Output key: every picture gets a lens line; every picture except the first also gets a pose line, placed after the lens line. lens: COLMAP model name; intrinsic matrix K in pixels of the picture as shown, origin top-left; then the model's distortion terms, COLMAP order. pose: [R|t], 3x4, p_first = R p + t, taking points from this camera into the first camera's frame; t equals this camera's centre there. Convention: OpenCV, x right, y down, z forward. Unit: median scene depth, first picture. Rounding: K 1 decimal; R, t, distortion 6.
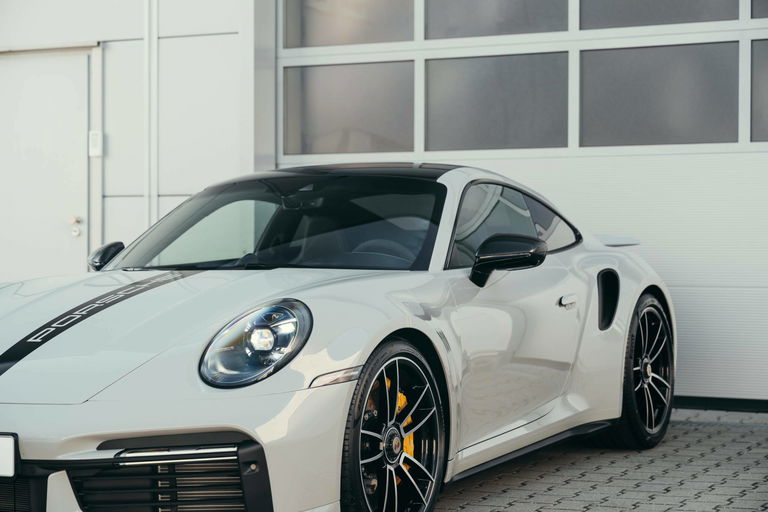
lens RADIAL K [[1461.9, 0, 384.0], [0, 1461.9, 256.0], [0, 0, 1]] dist [-0.036740, -0.089857]
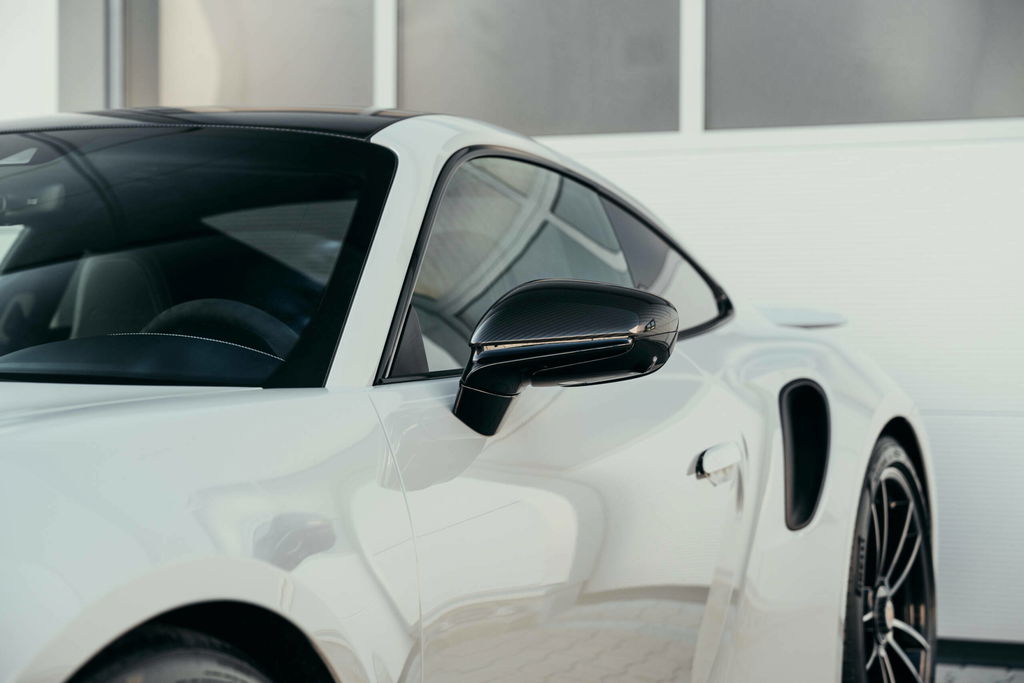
lens RADIAL K [[1949.2, 0, 512.0], [0, 1949.2, 341.5], [0, 0, 1]] dist [-0.036740, -0.089857]
pose [[0.997978, -0.000190, 0.063560, 0.034781], [0.000763, 0.999959, -0.008997, 0.002894], [-0.063556, 0.009027, 0.997937, 0.440277]]
